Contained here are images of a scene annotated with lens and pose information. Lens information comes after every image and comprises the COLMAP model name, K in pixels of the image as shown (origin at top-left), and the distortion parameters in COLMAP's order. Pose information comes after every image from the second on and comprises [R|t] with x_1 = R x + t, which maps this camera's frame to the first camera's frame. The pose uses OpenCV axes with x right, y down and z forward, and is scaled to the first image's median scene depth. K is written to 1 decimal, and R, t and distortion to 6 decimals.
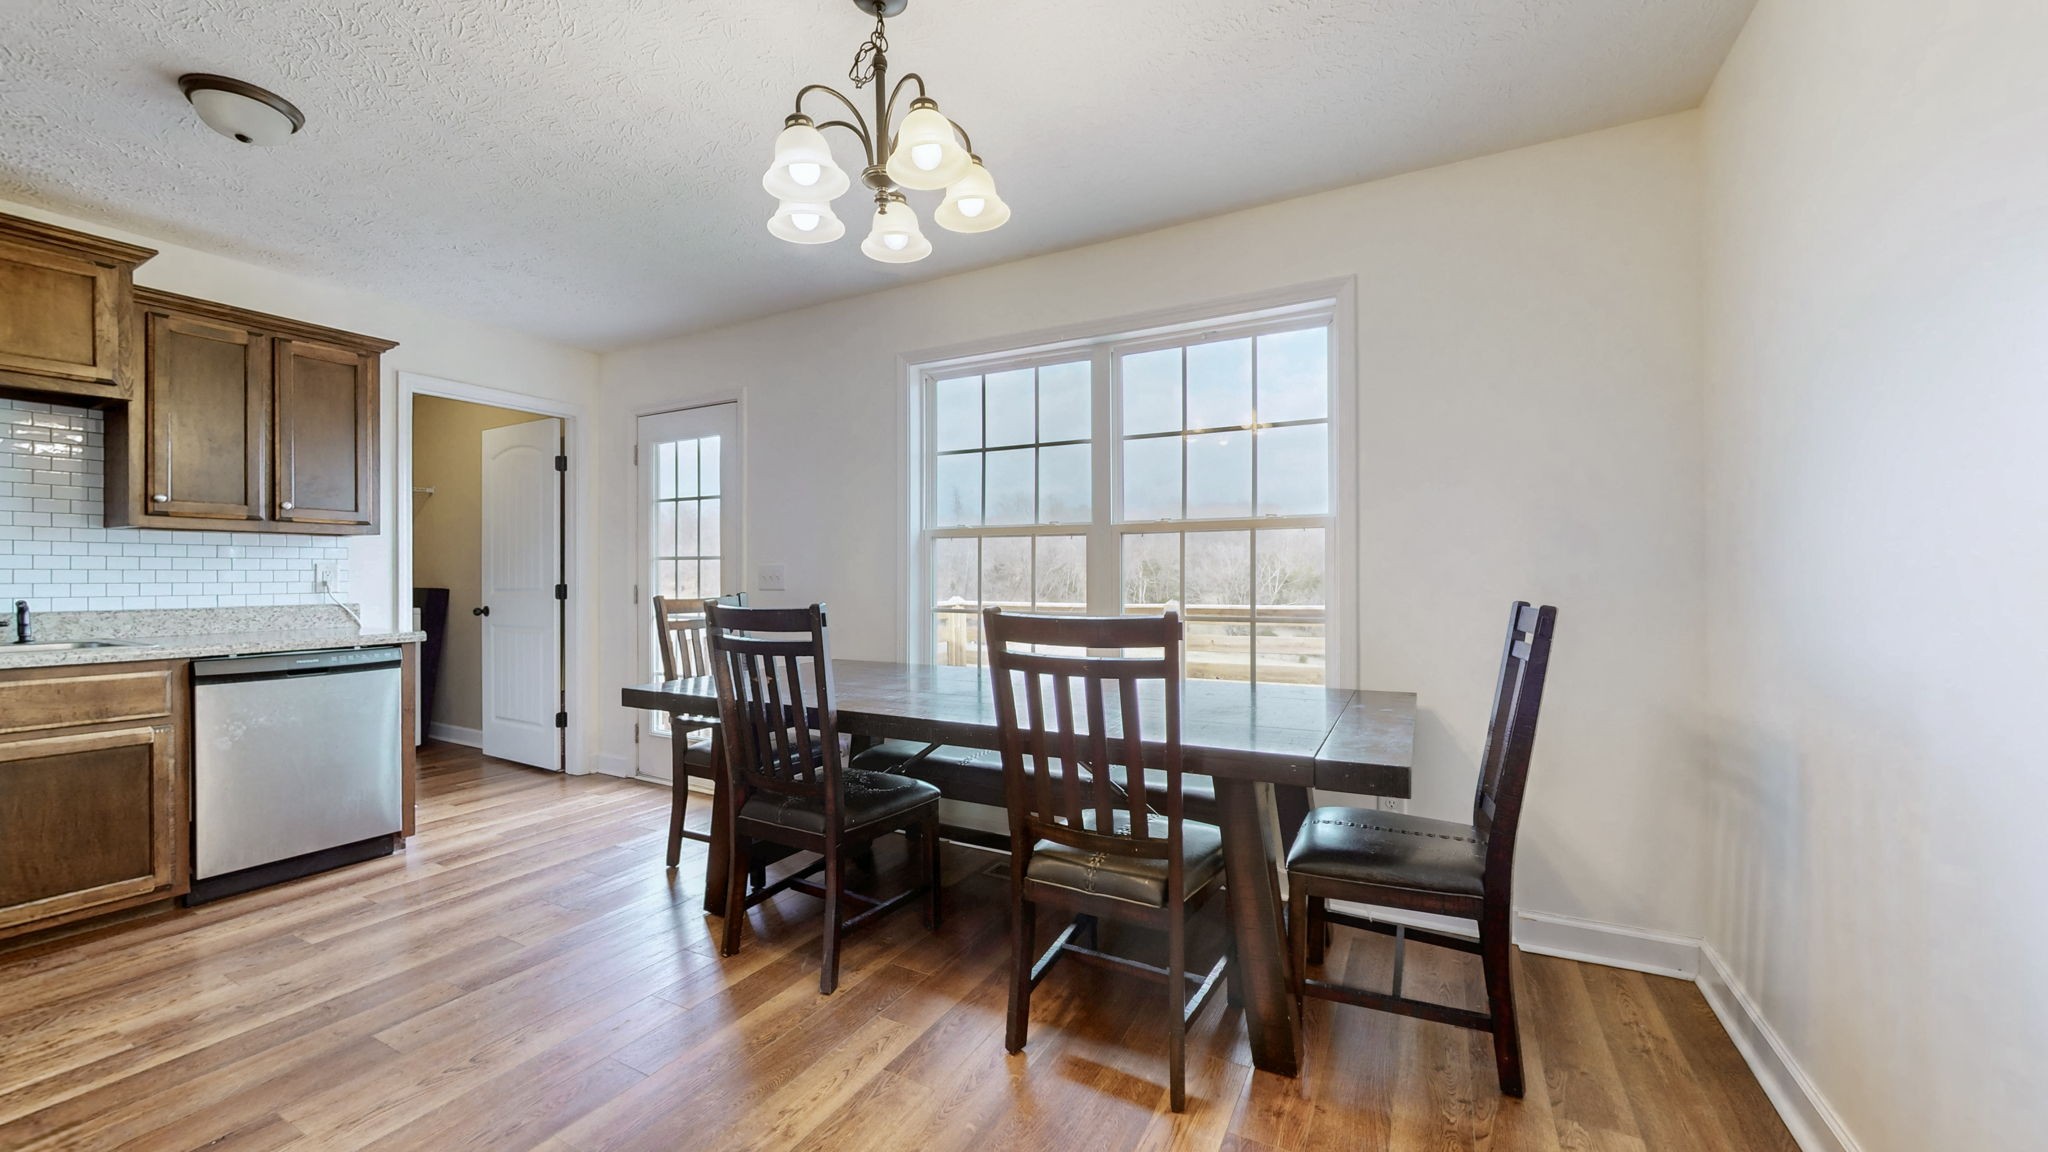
lens RADIAL K [[771.2, 0, 1024.1], [0, 771.2, 578.9], [0, 0, 1]] dist [-0.013911, 0.000462]
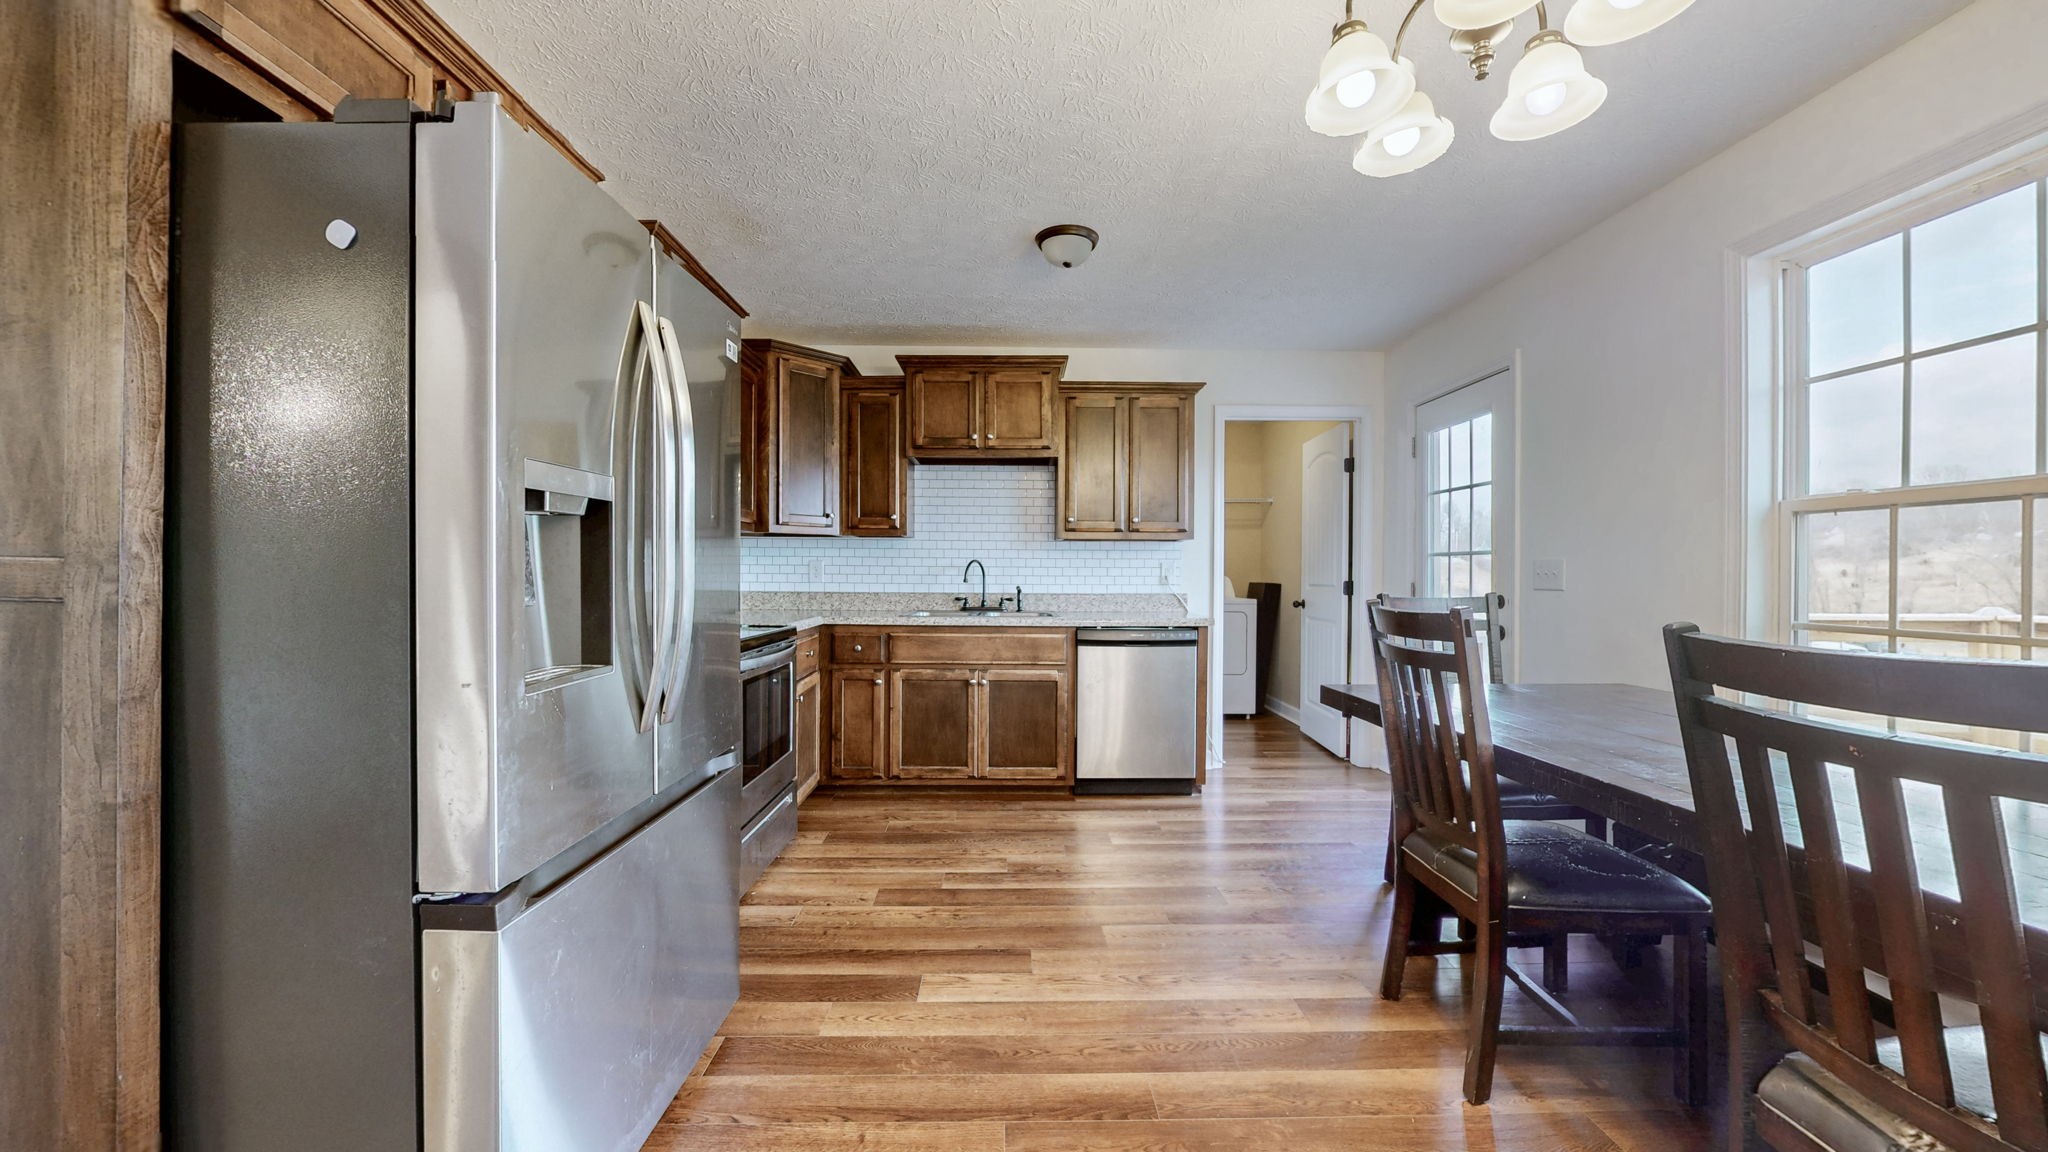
lens RADIAL K [[771.2, 0, 1024.1], [0, 771.2, 578.9], [0, 0, 1]] dist [-0.013911, 0.000462]
pose [[0.491410, 0.010493, -0.870865, 0.153121], [-0.007845, 0.999940, 0.007622, 0.000135], [0.870893, 0.003087, 0.491463, 0.168735]]
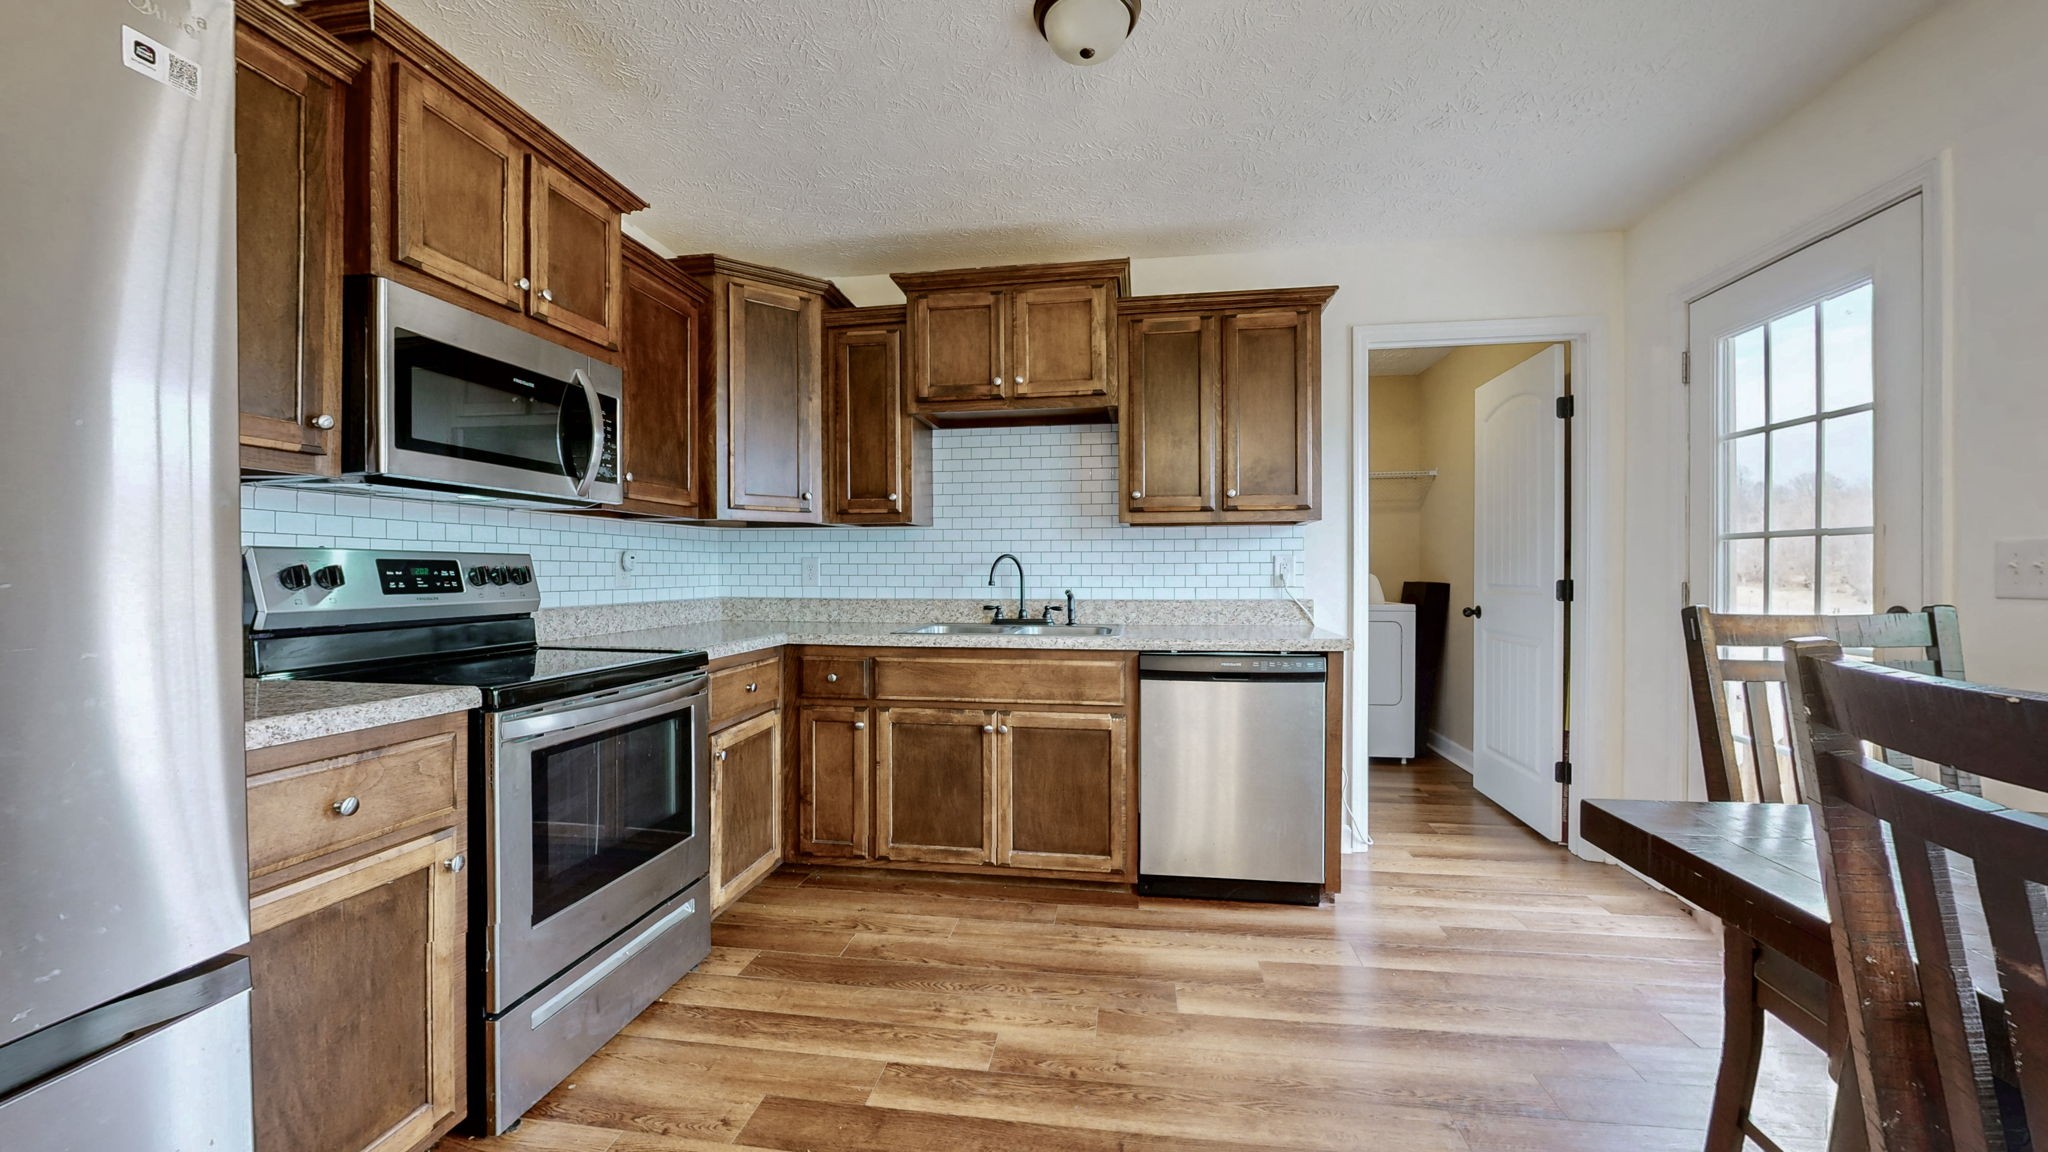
lens RADIAL K [[771.2, 0, 1024.1], [0, 771.2, 578.9], [0, 0, 1]] dist [-0.013911, 0.000462]
pose [[0.339095, 0.009036, -0.940709, -0.188900], [-0.000673, 0.999956, 0.009362, -0.000240], [0.940752, -0.002541, 0.339086, 0.498915]]
